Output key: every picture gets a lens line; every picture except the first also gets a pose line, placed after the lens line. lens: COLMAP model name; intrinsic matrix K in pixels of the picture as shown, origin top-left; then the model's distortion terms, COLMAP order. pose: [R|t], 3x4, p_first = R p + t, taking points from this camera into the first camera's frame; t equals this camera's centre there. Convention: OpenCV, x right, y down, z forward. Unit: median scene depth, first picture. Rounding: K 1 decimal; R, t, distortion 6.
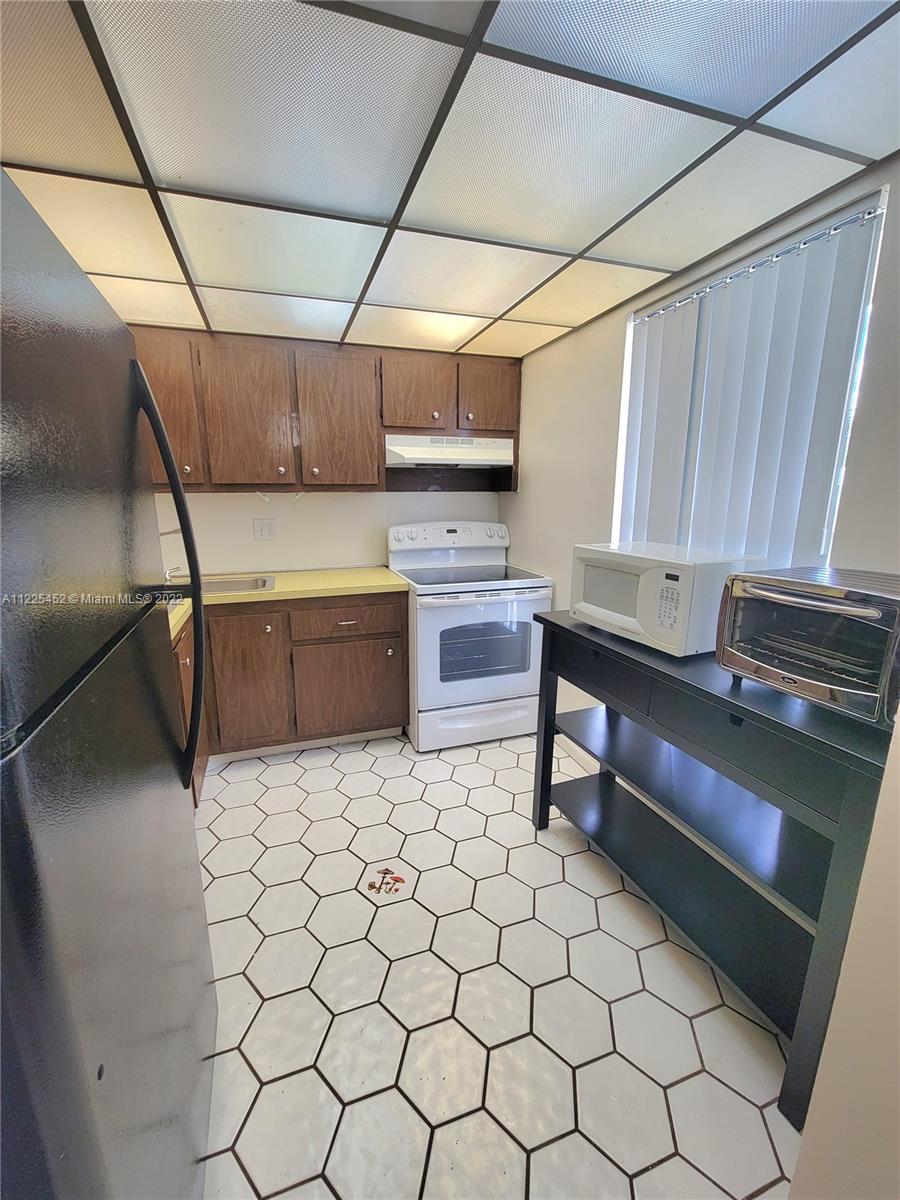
lens RADIAL K [[488.8, 0, 446.1], [0, 488.8, 593.7], [0, 0, 1]] dist [-0.009049, 0.000439]
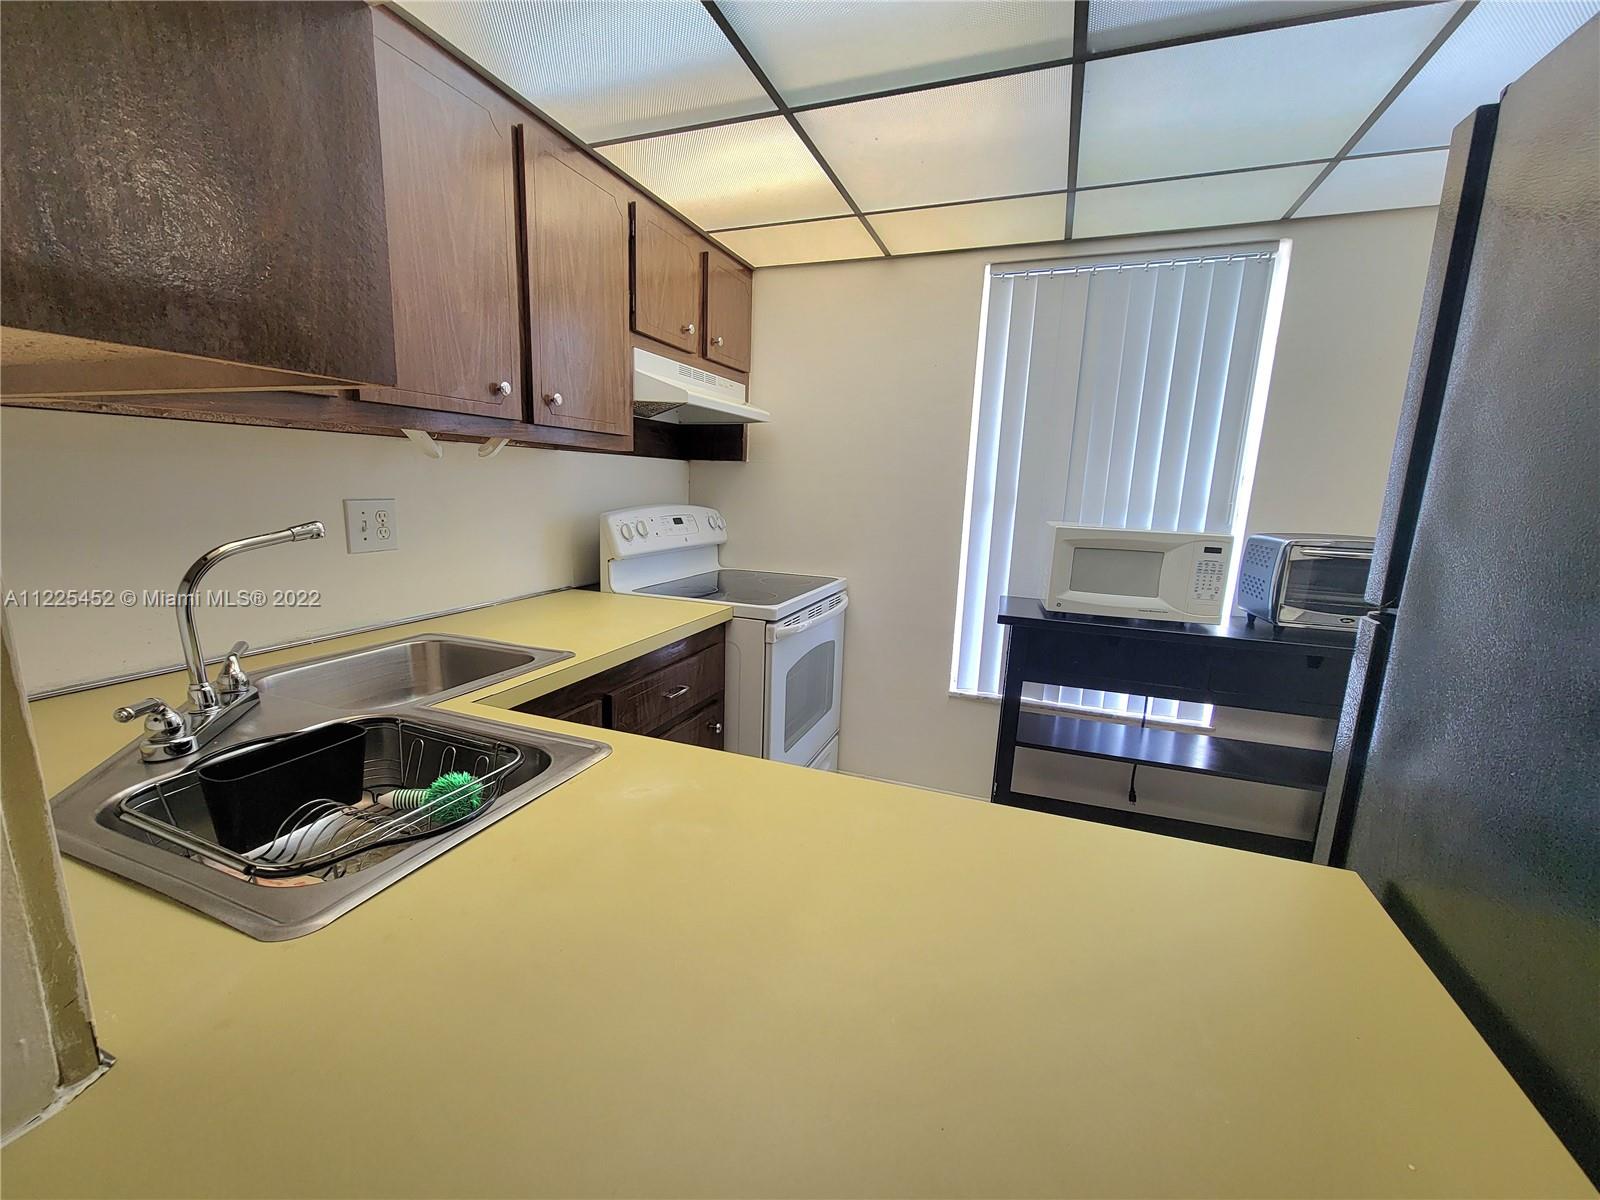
lens RADIAL K [[651.7, 0, 802.5], [0, 651.7, 609.7], [0, 0, 1]] dist [-0.009049, 0.000439]
pose [[0.639649, -0.125205, 0.758402, -0.624077], [0.124577, 0.990487, 0.058450, -0.052735], [-0.758505, 0.057092, 0.649161, 0.412202]]
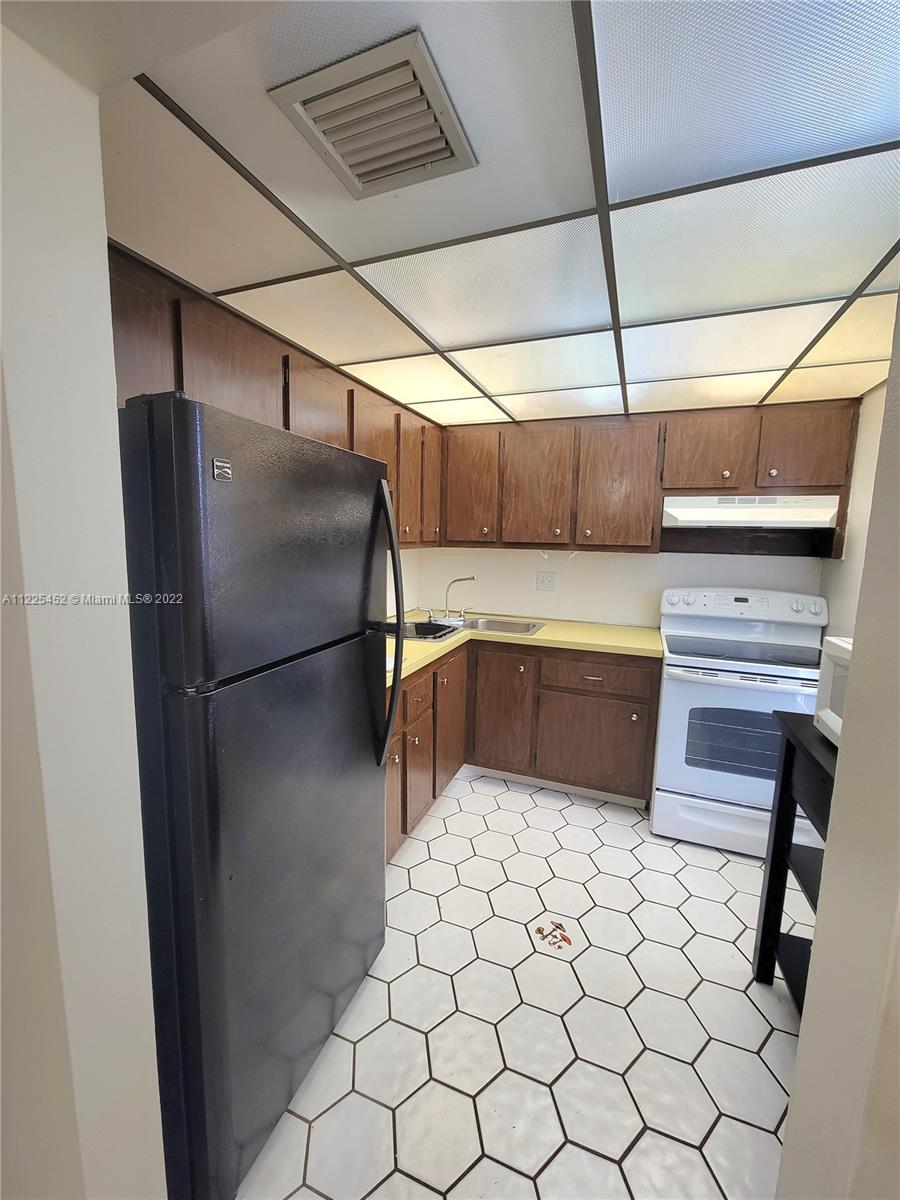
lens RADIAL K [[488.8, 0, 440.0], [0, 488.8, 593.3], [0, 0, 1]] dist [-0.009049, 0.000439]
pose [[0.758540, 0.094800, -0.644693, 0.193881], [-0.153032, 0.987607, -0.034831, -0.031146], [0.633402, 0.125080, 0.763647, -0.016264]]
